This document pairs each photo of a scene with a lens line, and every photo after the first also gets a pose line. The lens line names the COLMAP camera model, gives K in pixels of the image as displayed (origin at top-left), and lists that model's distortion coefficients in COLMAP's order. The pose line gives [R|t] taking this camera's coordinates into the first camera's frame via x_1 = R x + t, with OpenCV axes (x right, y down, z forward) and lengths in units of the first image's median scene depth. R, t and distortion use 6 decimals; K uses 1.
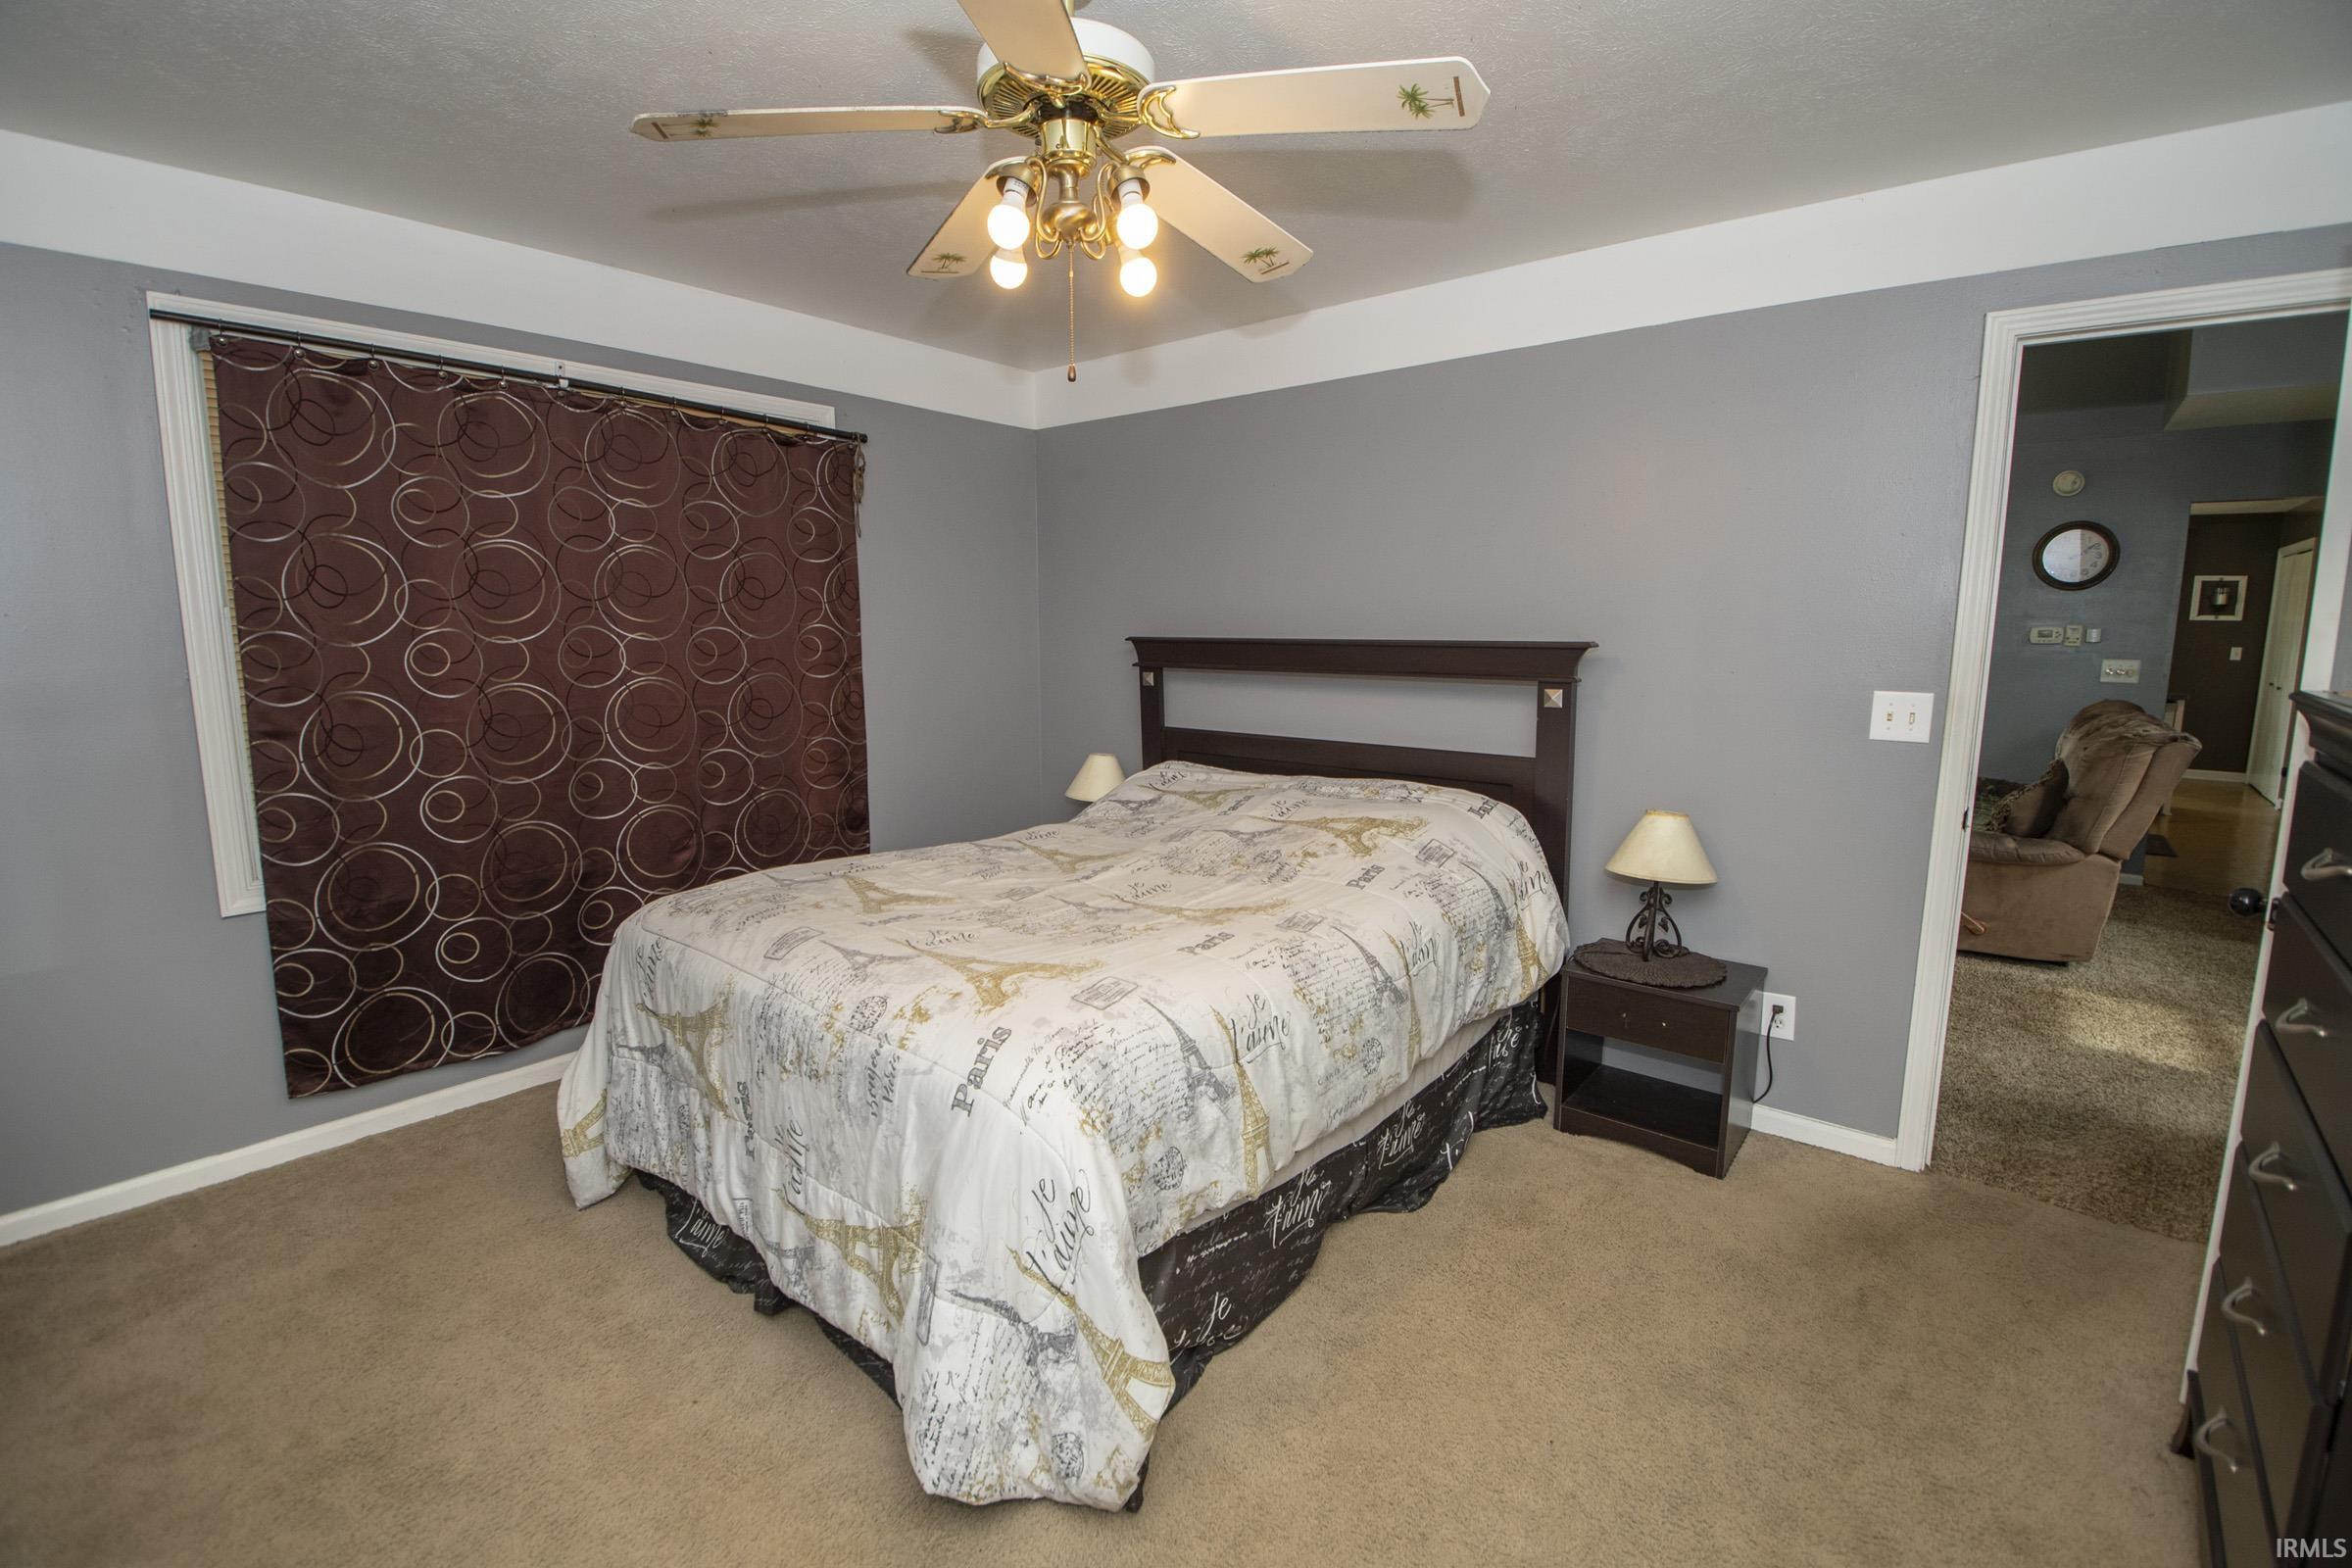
lens RADIAL K [[1059.8, 0, 1087.5], [0, 1059.8, 769.5], [0, 0, 1]] dist [0.003518, -0.016349]
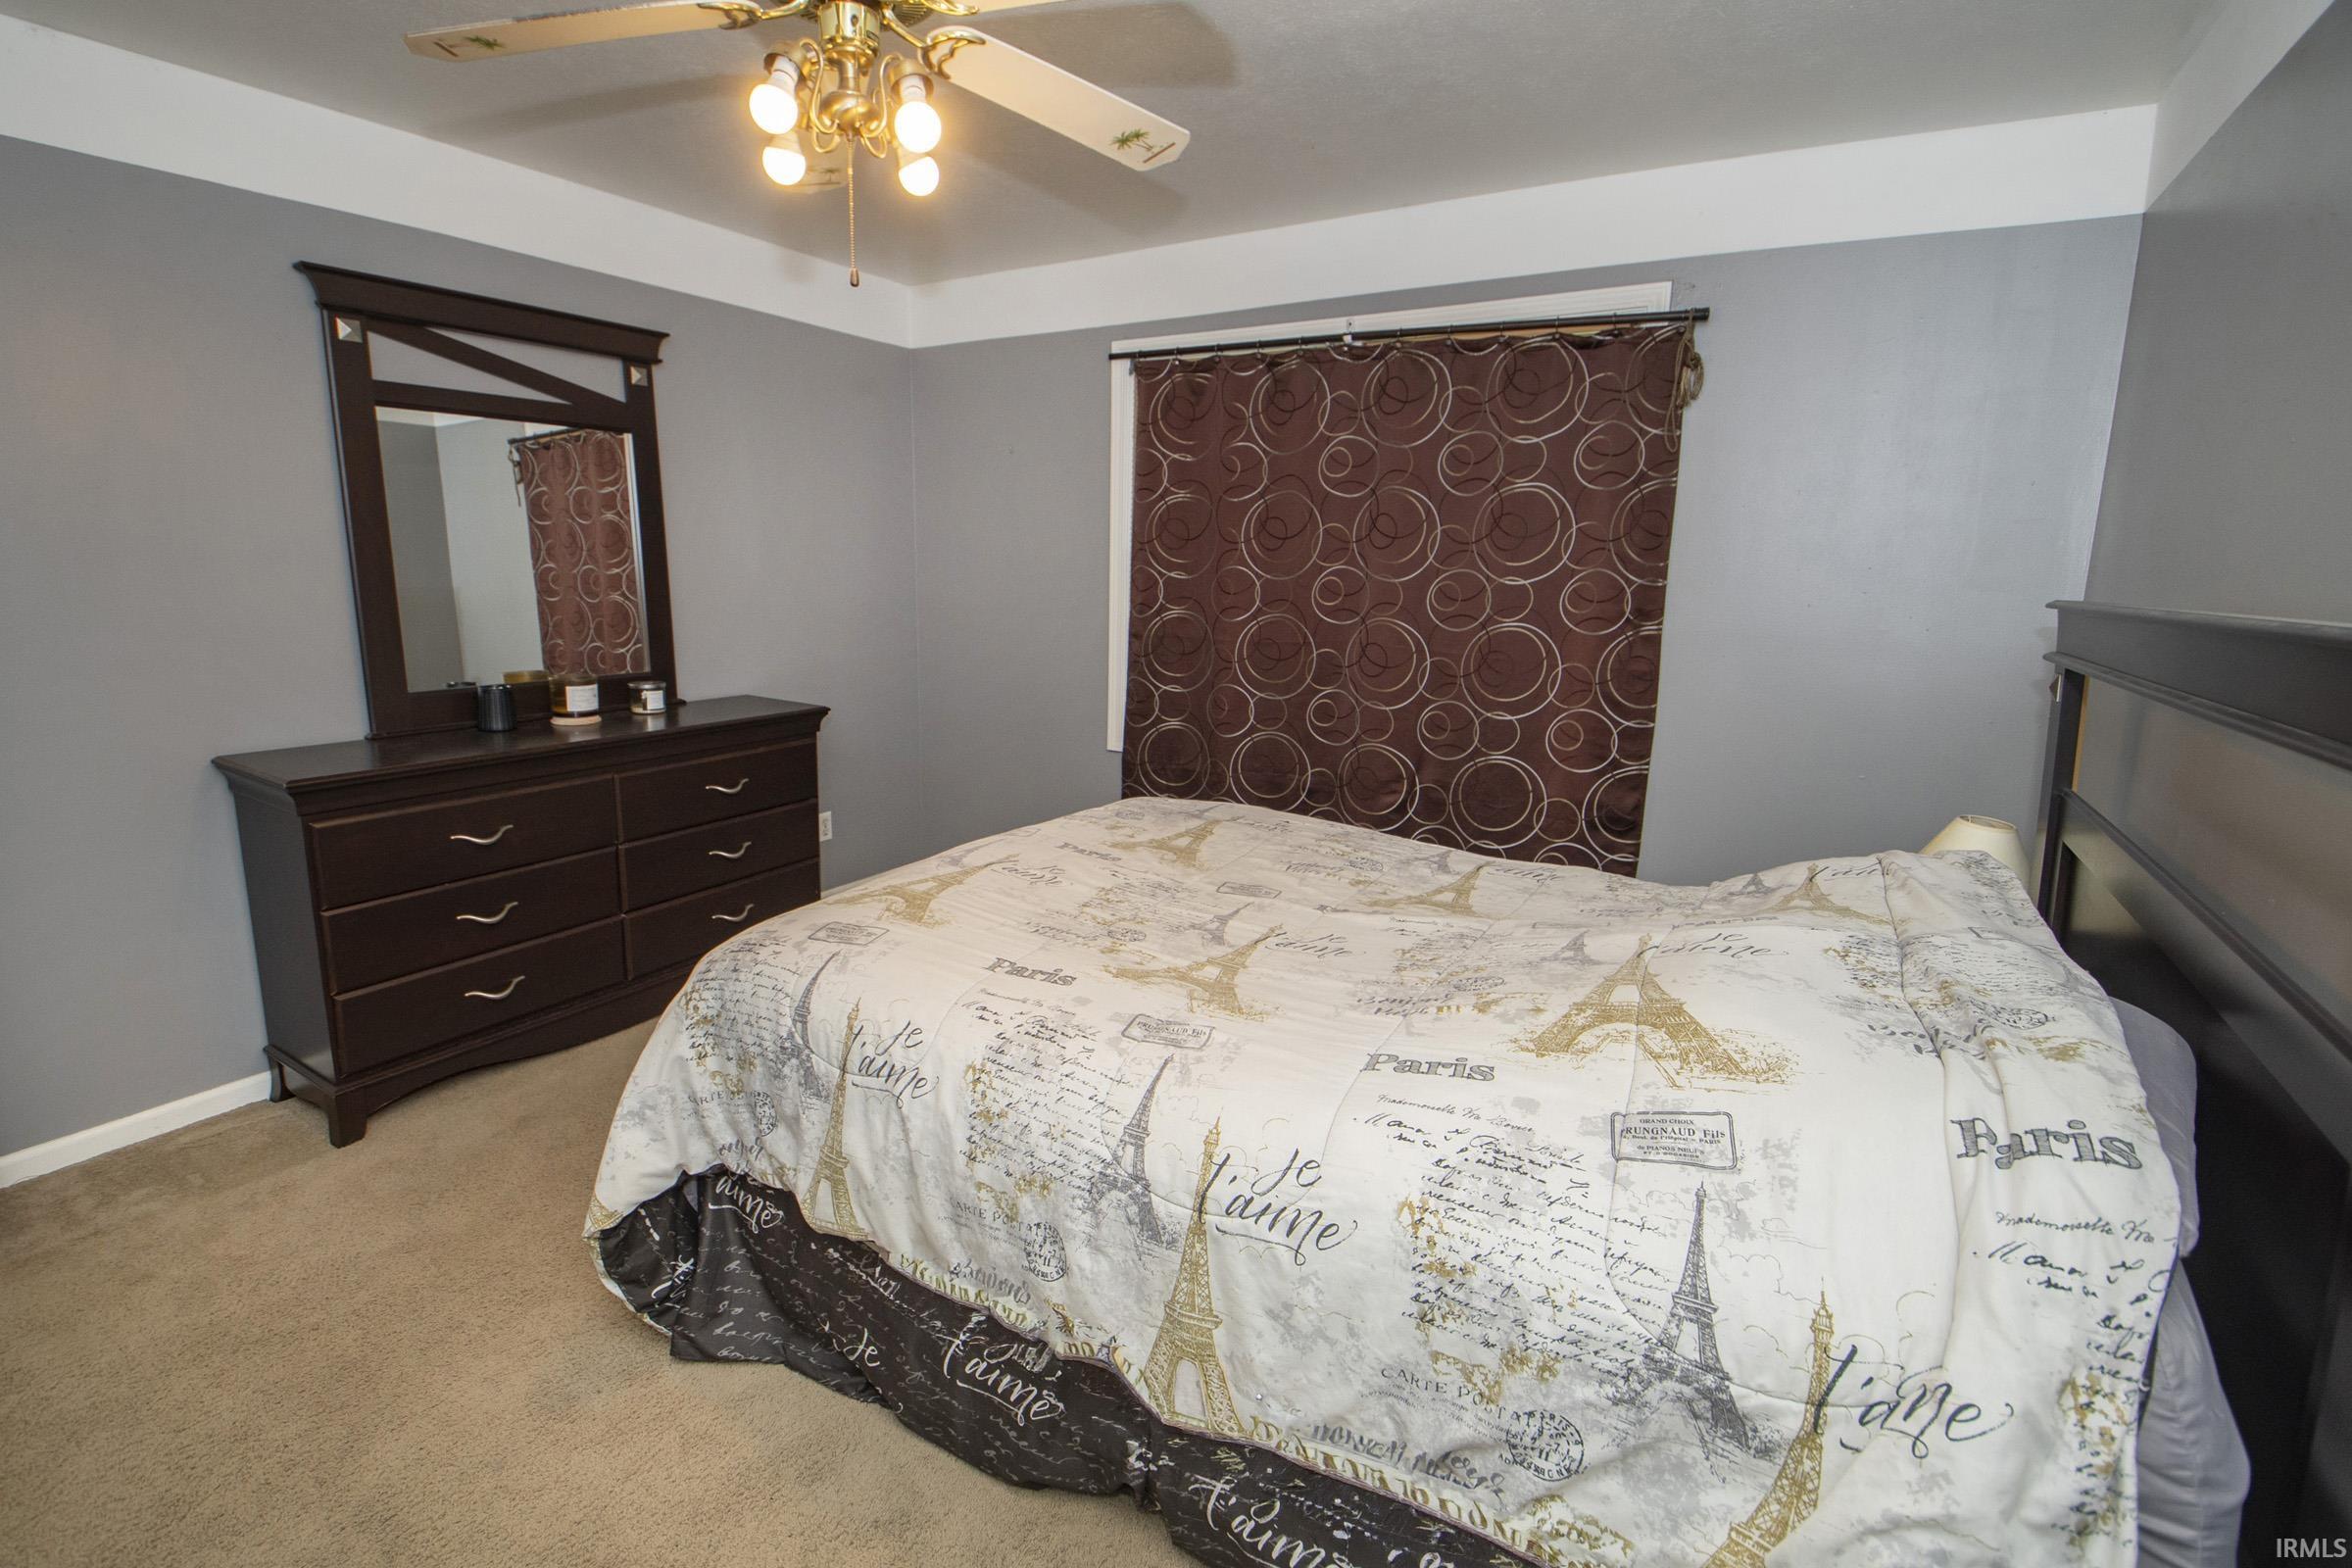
lens RADIAL K [[1059.8, 0, 1154.8], [0, 1059.8, 749.6], [0, 0, 1]] dist [0.003518, -0.016349]
pose [[0.180598, 0.174233, -0.968002, 0.688069], [-0.155561, 0.976857, 0.146804, -0.097084], [0.971177, 0.124071, 0.203522, 0.747304]]
